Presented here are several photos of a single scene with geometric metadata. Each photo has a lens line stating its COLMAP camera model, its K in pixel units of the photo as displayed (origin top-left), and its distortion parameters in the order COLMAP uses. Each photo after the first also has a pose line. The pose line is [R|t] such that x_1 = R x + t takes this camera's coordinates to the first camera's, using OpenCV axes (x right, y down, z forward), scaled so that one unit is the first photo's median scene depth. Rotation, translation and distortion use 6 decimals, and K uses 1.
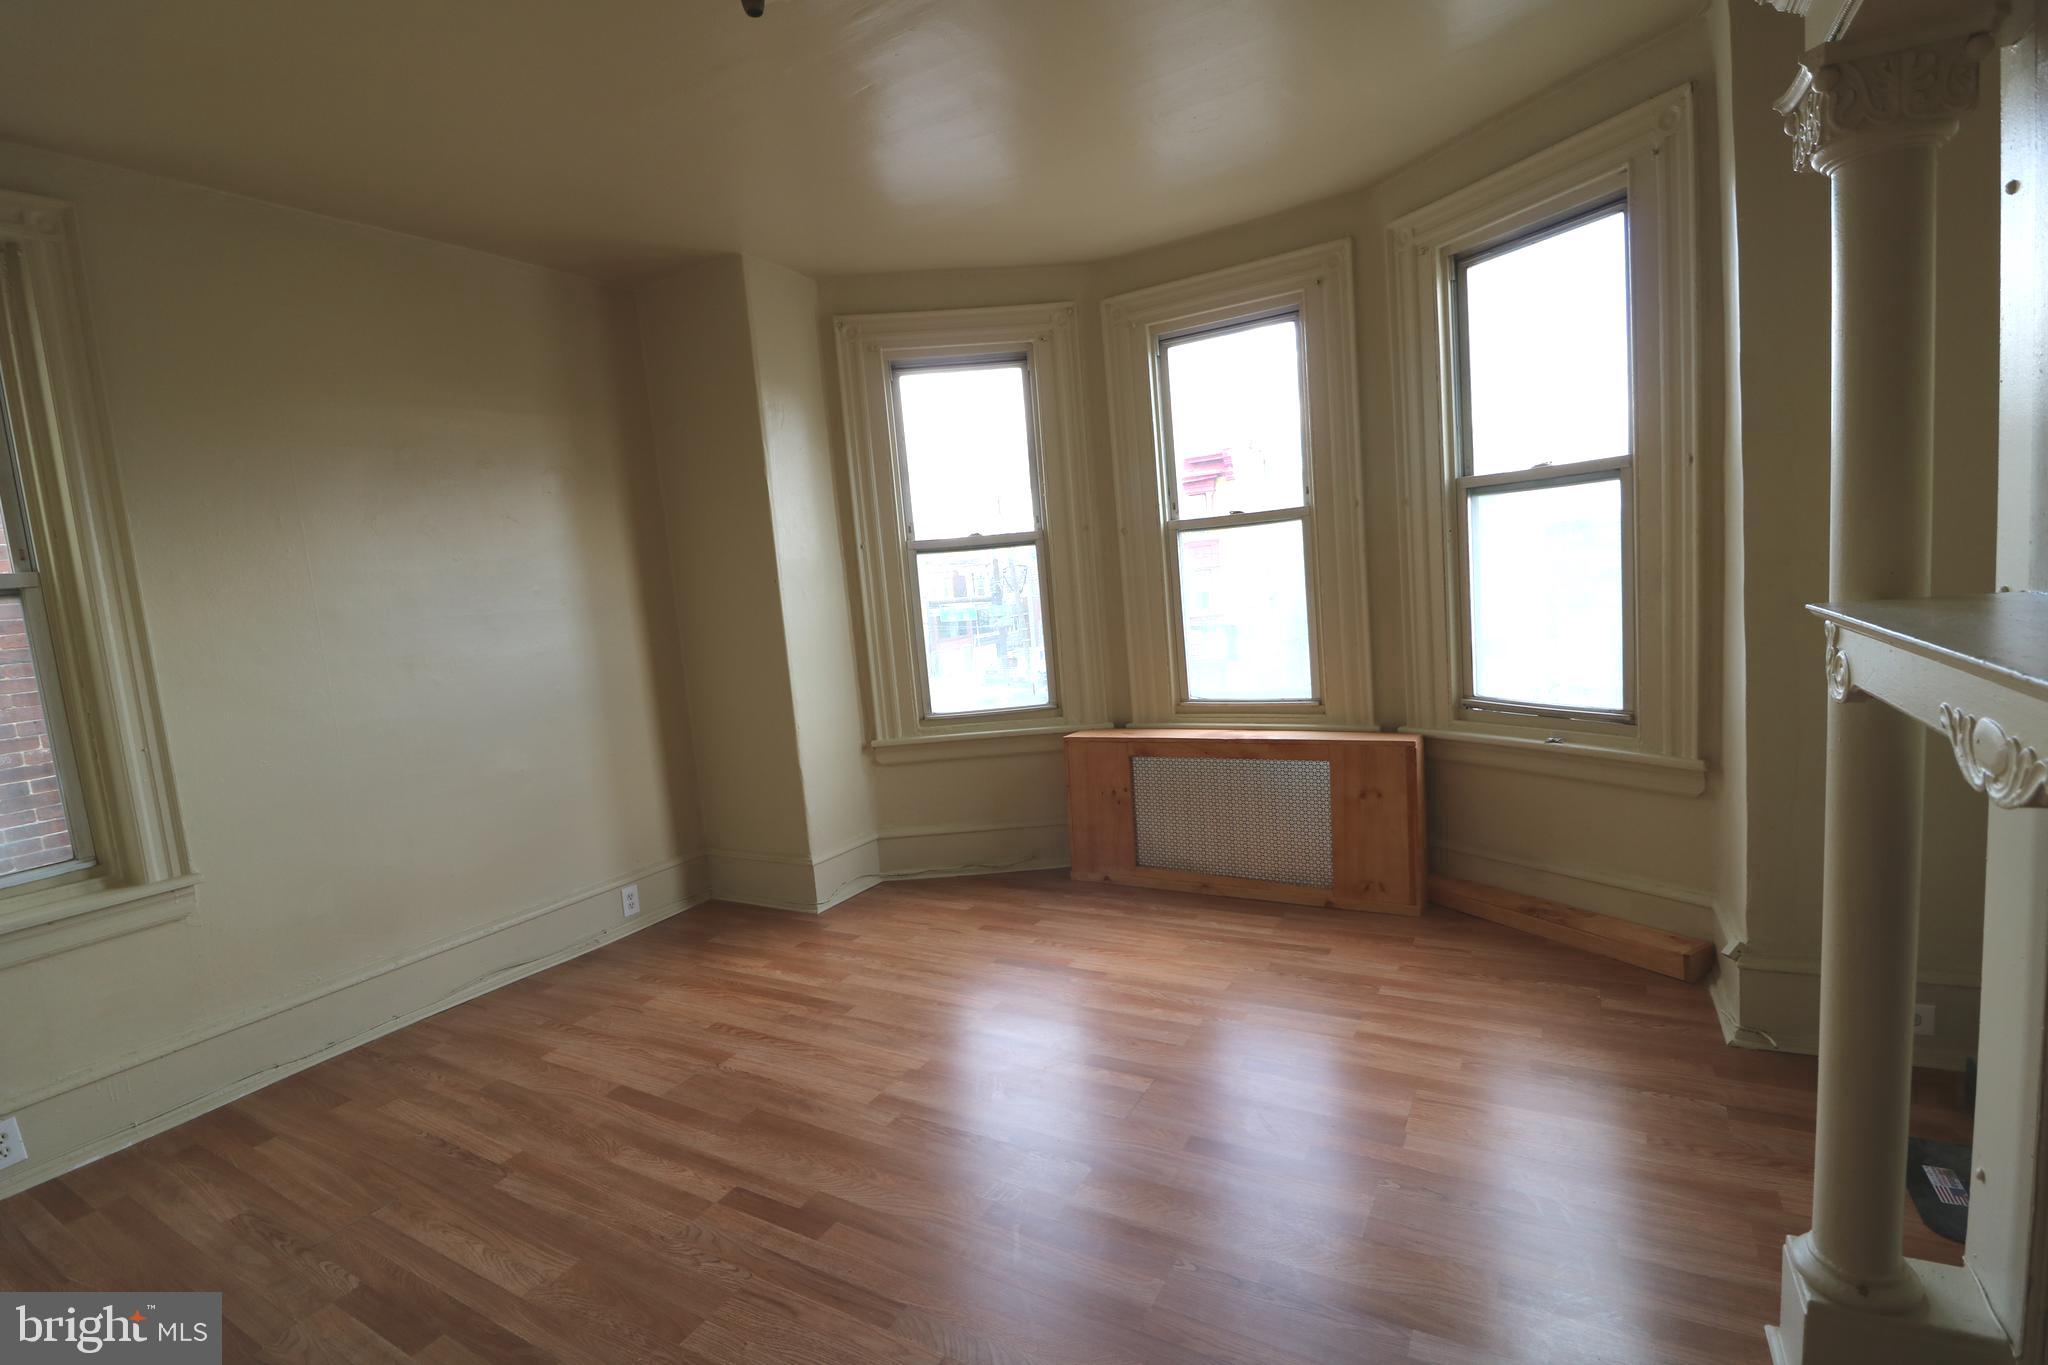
lens RADIAL K [[957.8, 0, 1021.1], [0, 957.8, 676.5], [0, 0, 1]] dist [-0.009653, -0.006755]
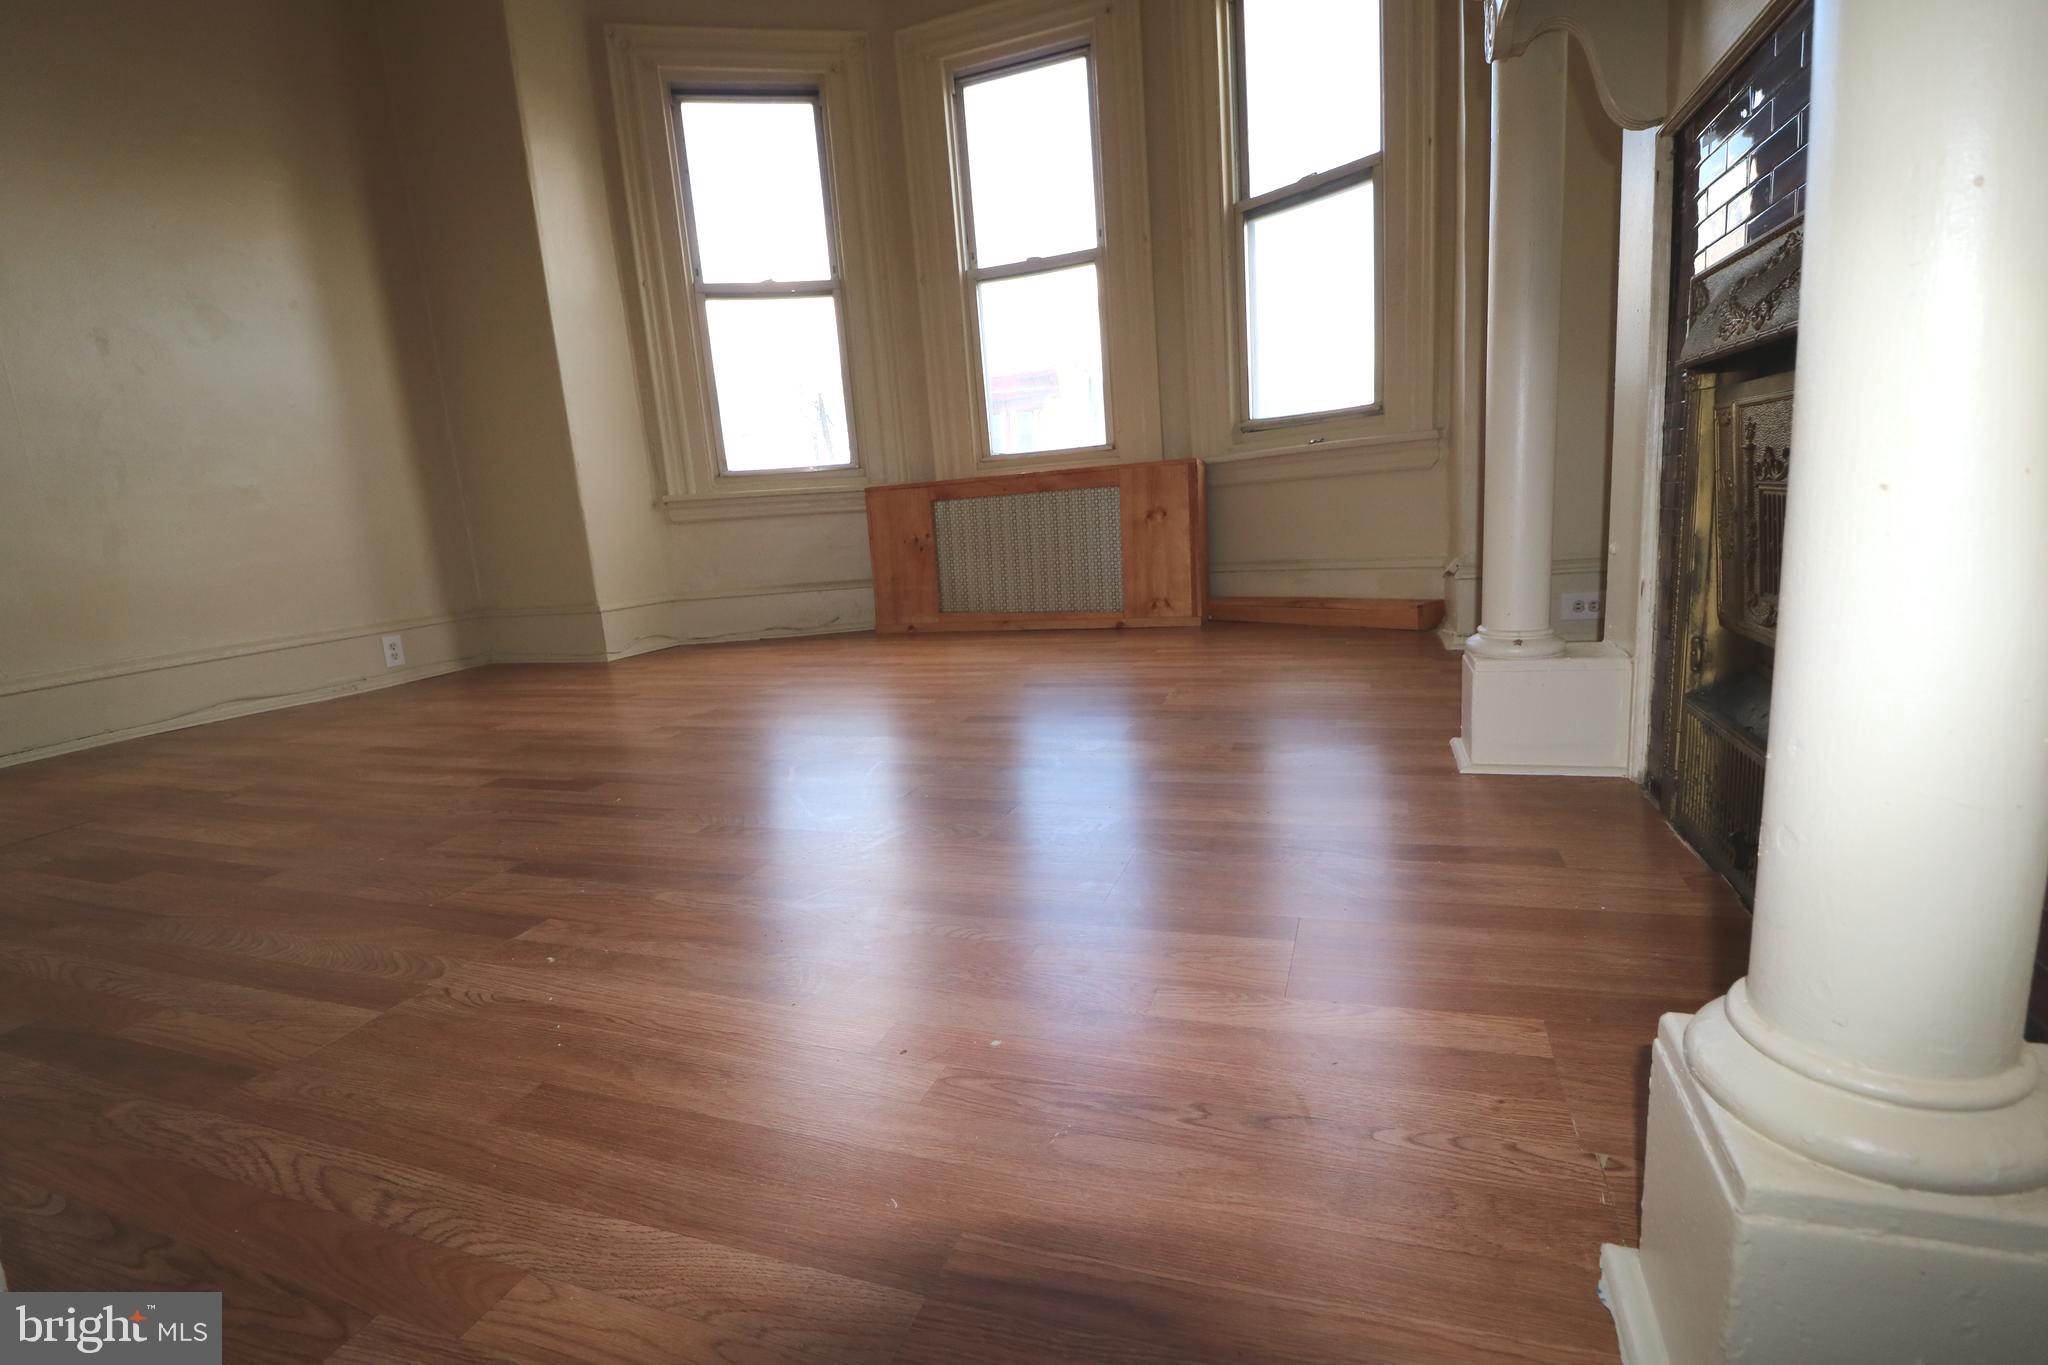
lens RADIAL K [[957.8, 0, 1027.9], [0, 957.8, 686.0], [0, 0, 1]] dist [-0.009653, -0.006755]
pose [[0.983086, -0.023563, 0.181624, 0.026003], [0.010539, 0.997324, 0.072346, 0.202016], [-0.182843, -0.069208, 0.980703, -0.017490]]
